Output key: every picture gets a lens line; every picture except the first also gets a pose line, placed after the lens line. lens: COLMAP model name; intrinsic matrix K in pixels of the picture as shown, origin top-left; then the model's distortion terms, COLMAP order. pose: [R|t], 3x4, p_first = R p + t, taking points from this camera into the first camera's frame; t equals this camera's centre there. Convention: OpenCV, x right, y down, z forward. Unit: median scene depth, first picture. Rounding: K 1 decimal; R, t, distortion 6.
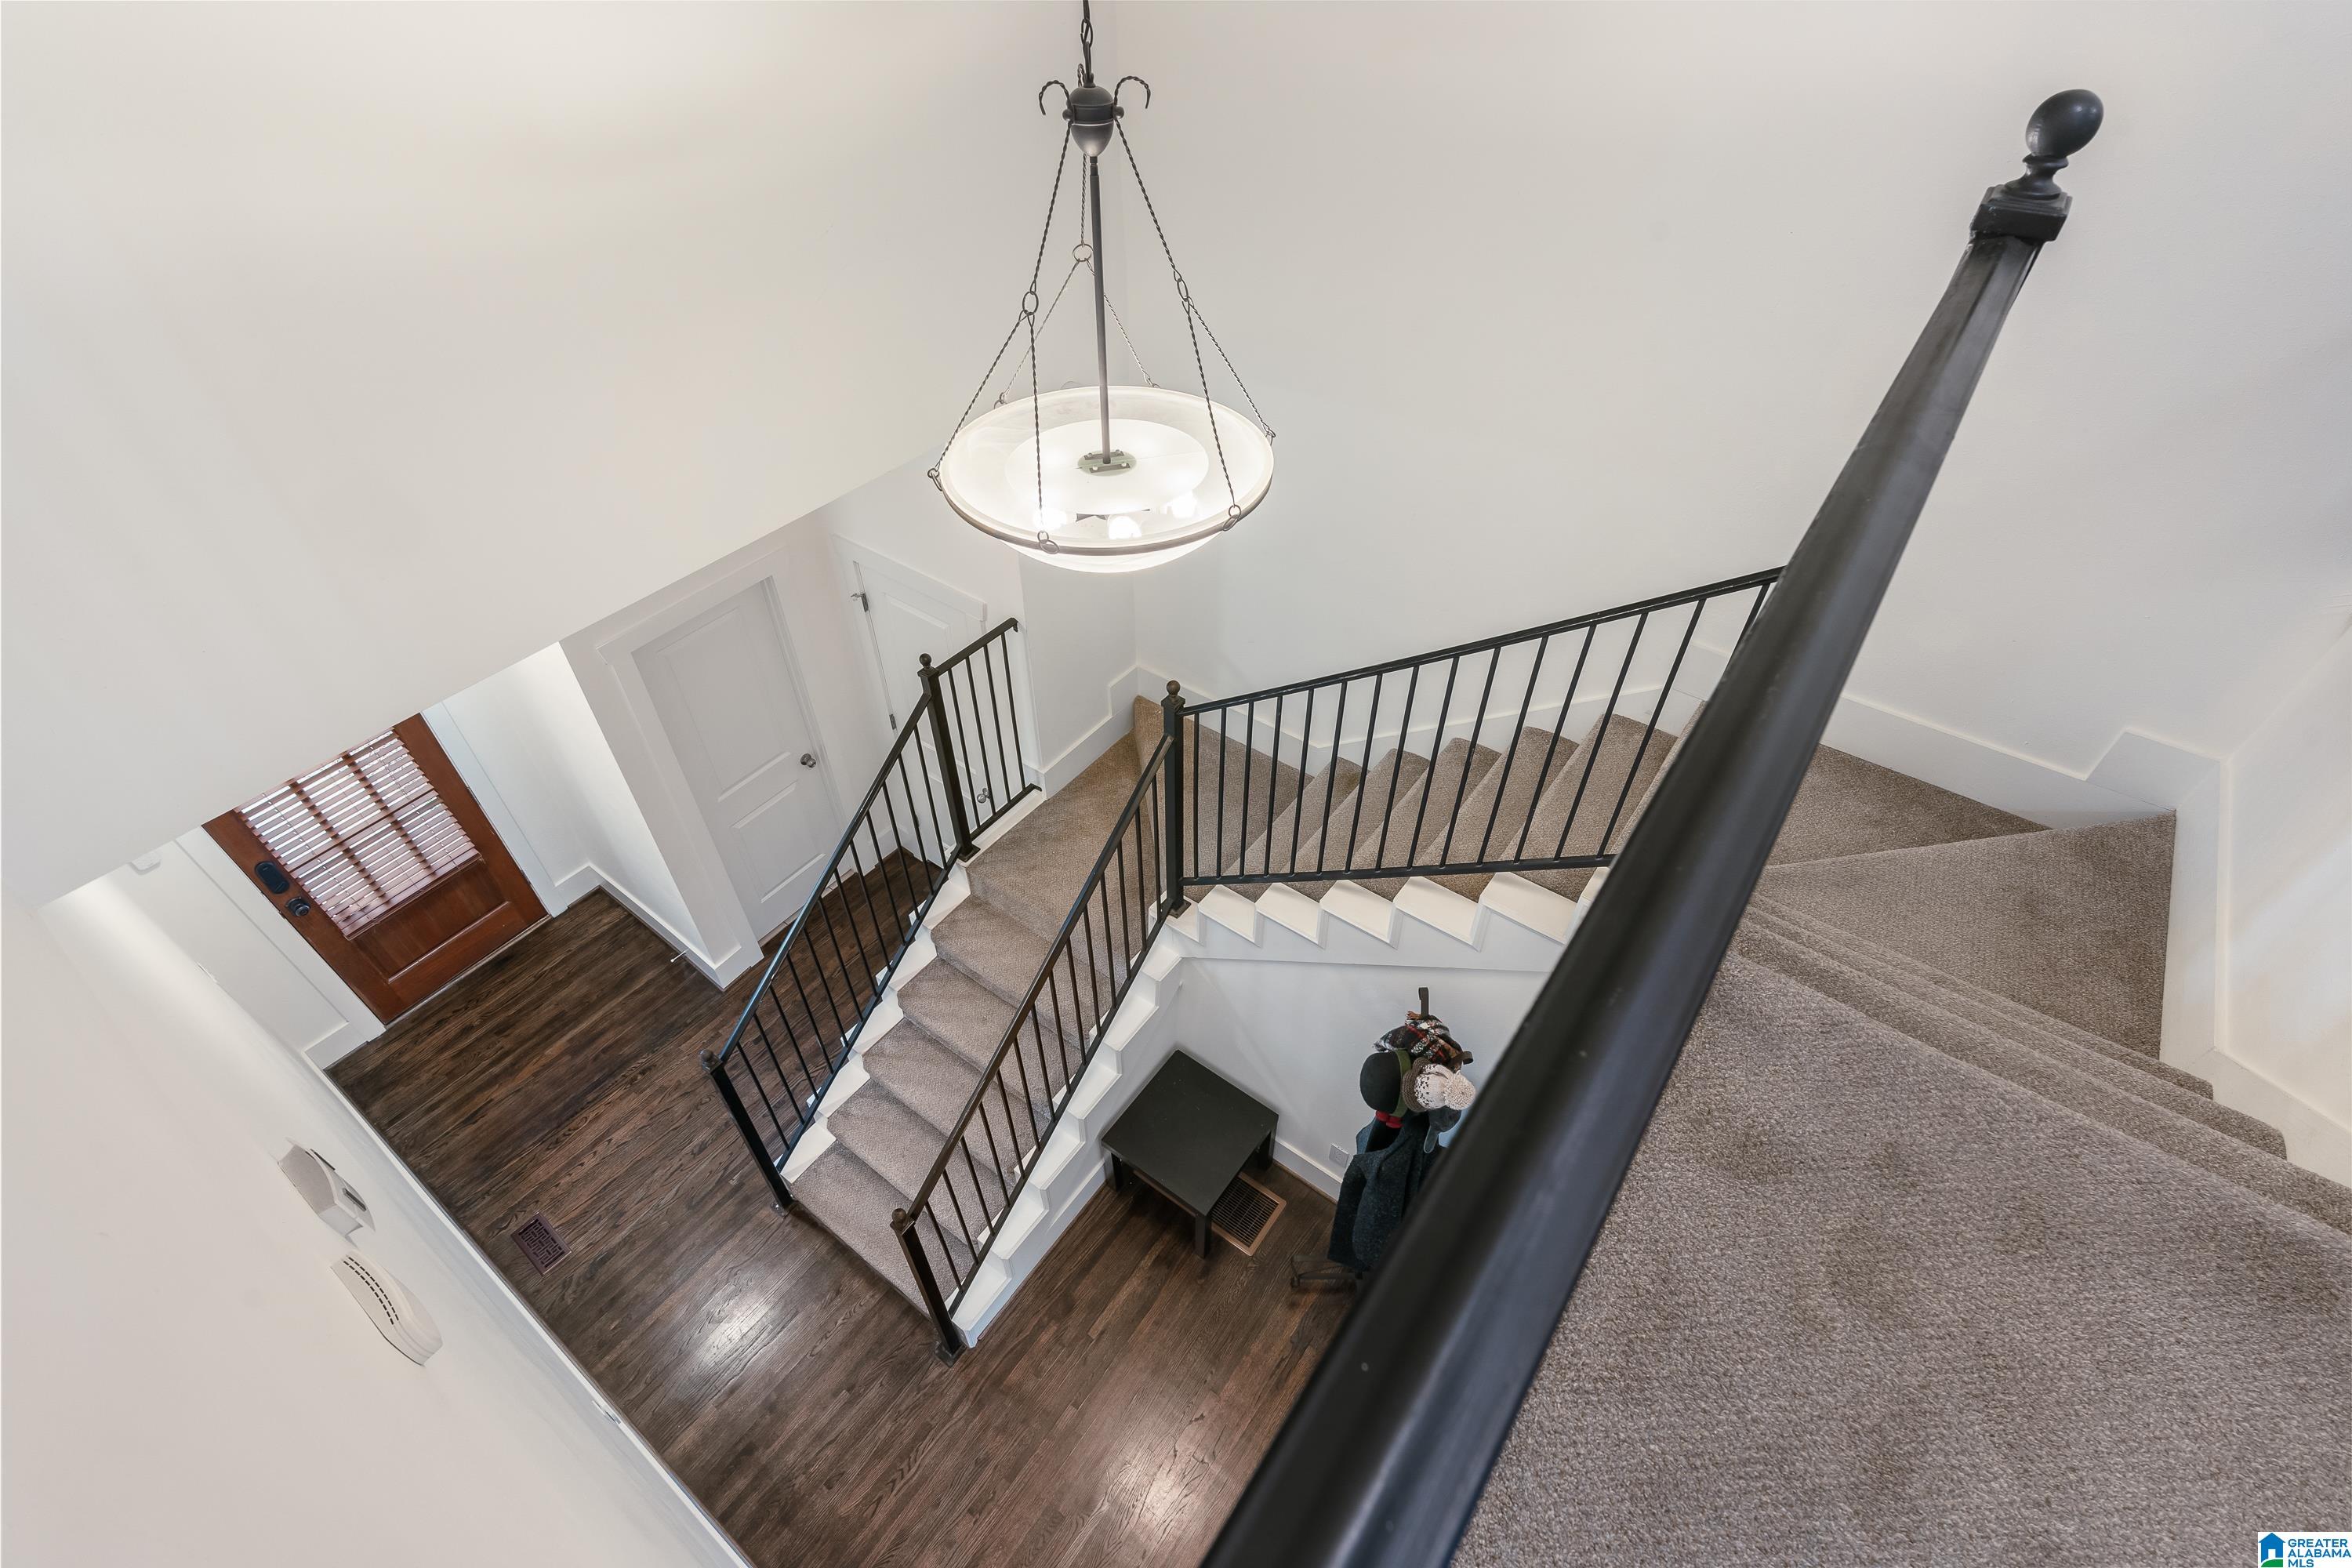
lens RADIAL K [[1065.1, 0, 1169.8], [0, 1065.1, 768.2], [0, 0, 1]] dist [-0.001744, 0.001433]
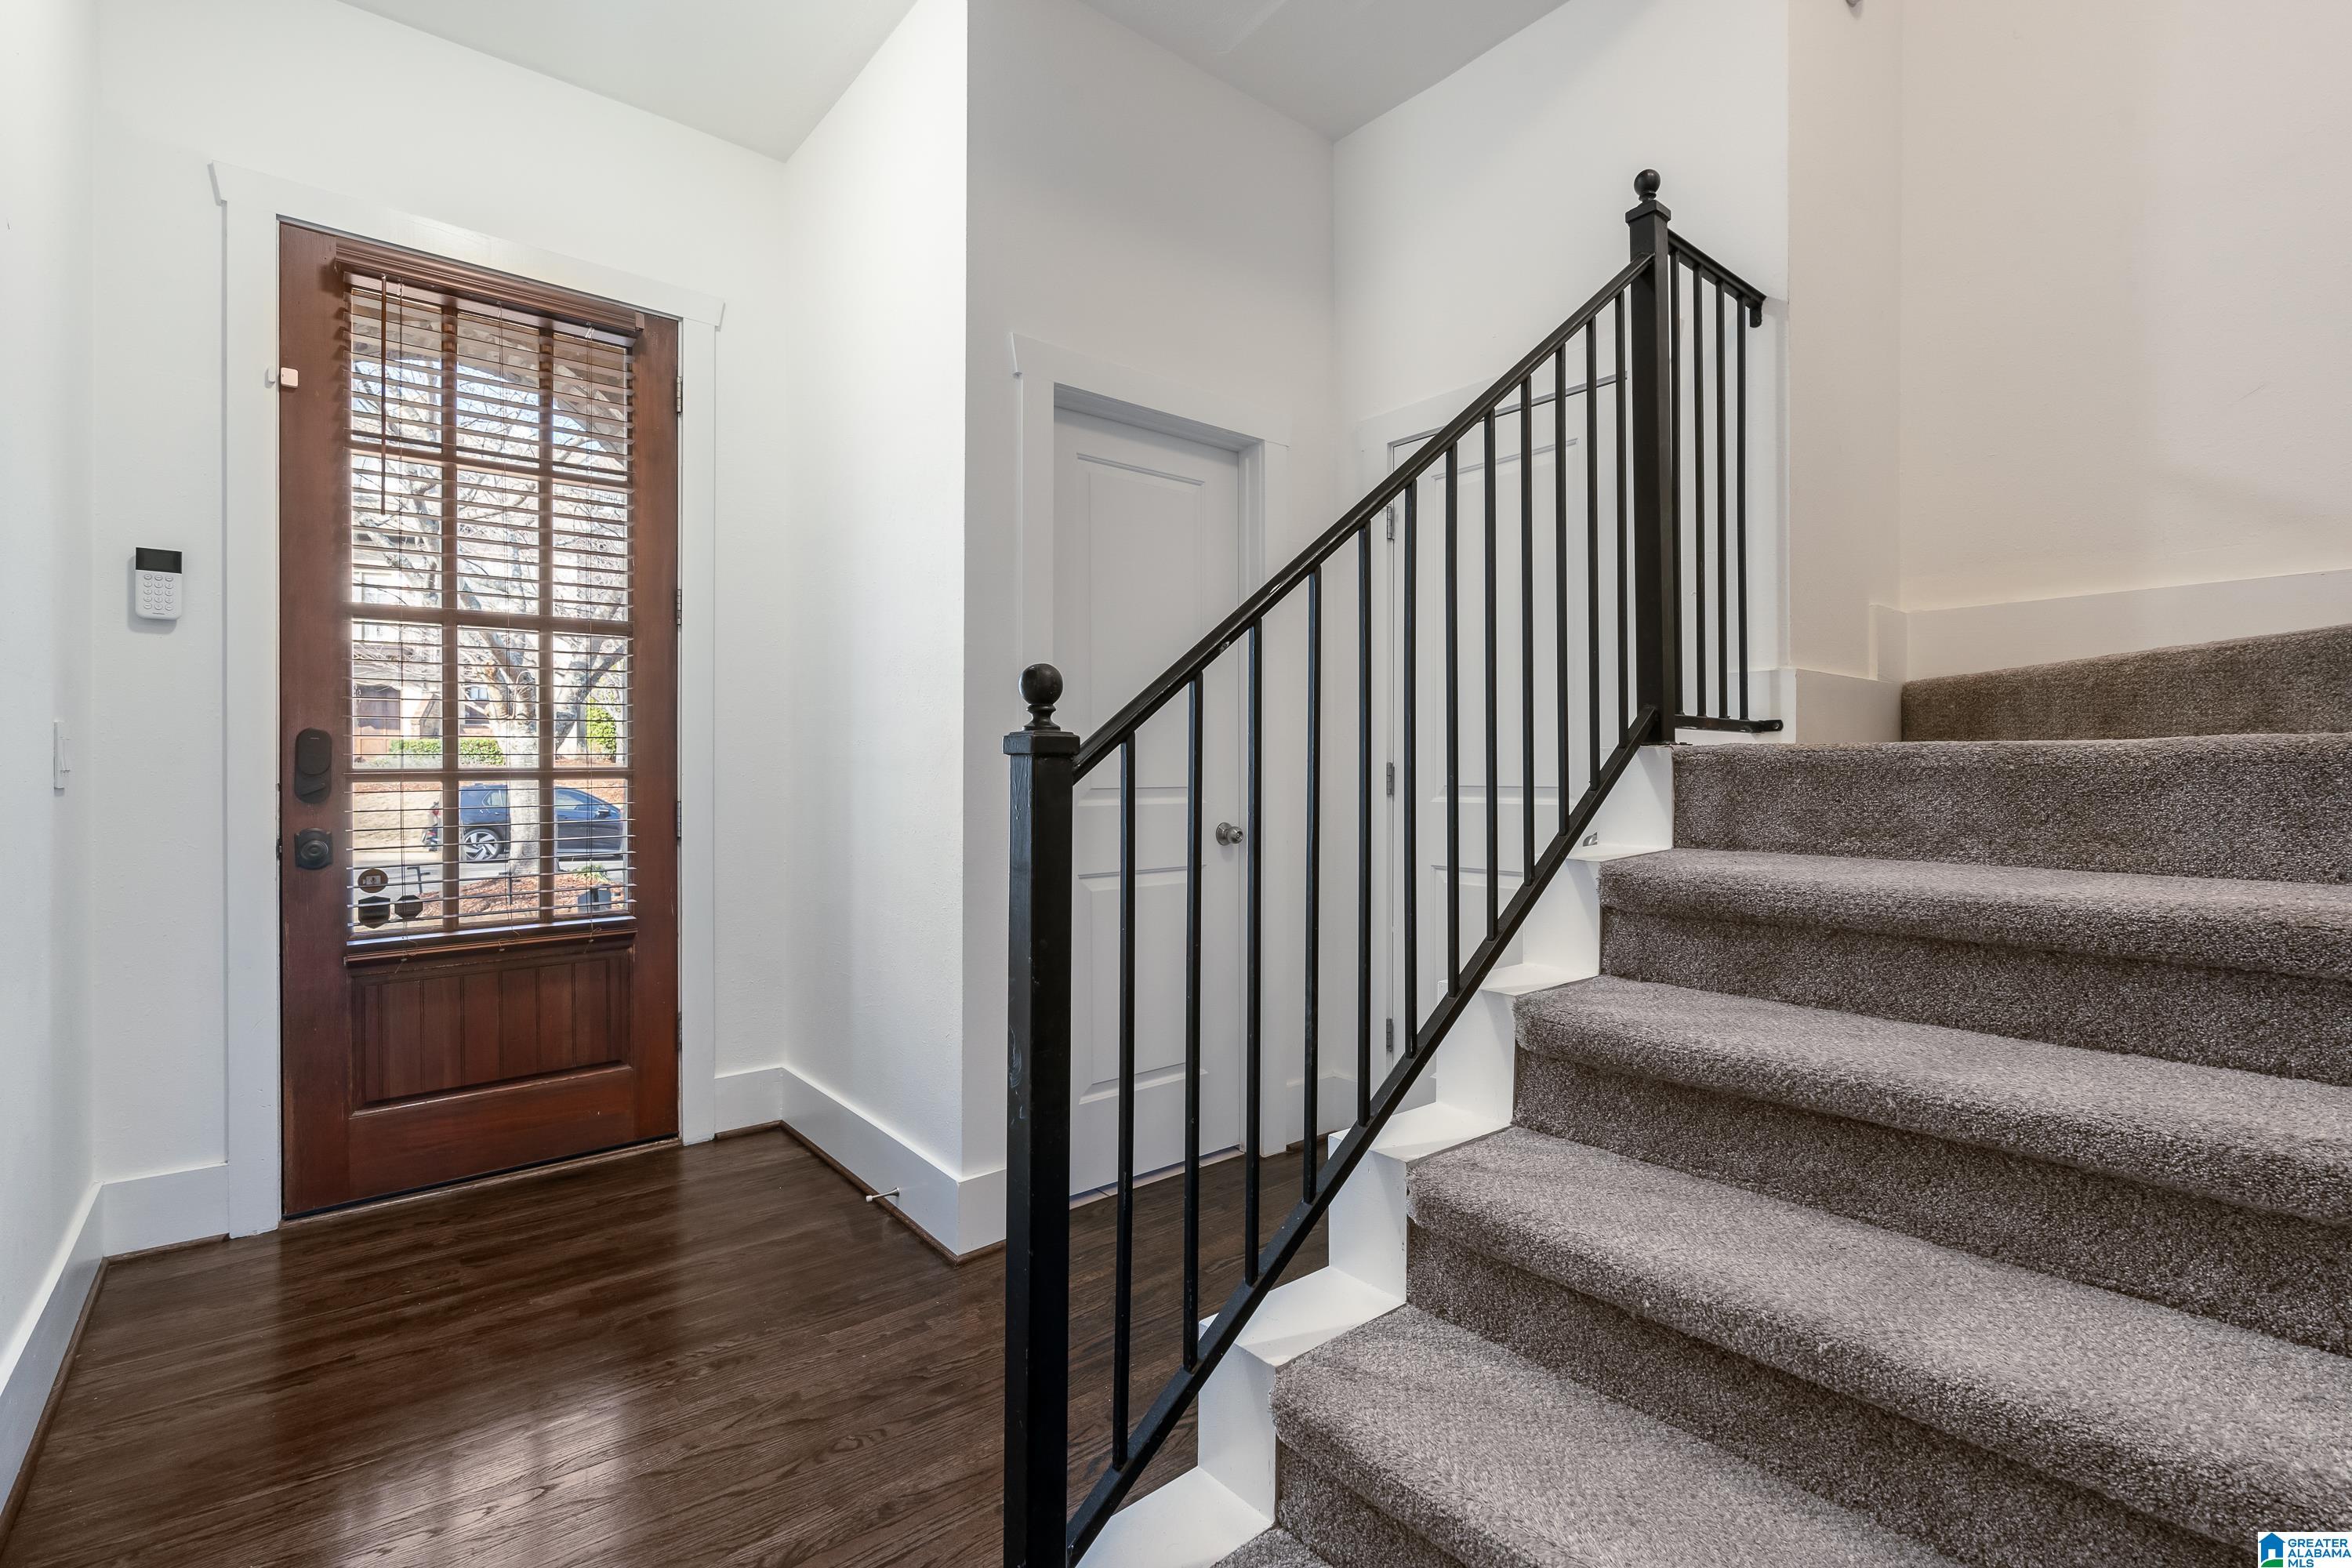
lens RADIAL K [[1065.1, 0, 1169.8], [0, 1065.1, 776.8], [0, 0, 1]] dist [-0.001744, 0.001433]
pose [[0.970168, 0.000627, -0.242433, -0.249172], [-0.168570, 0.720442, -0.672717, 0.361455], [0.174237, 0.693515, 0.699055, 0.620713]]
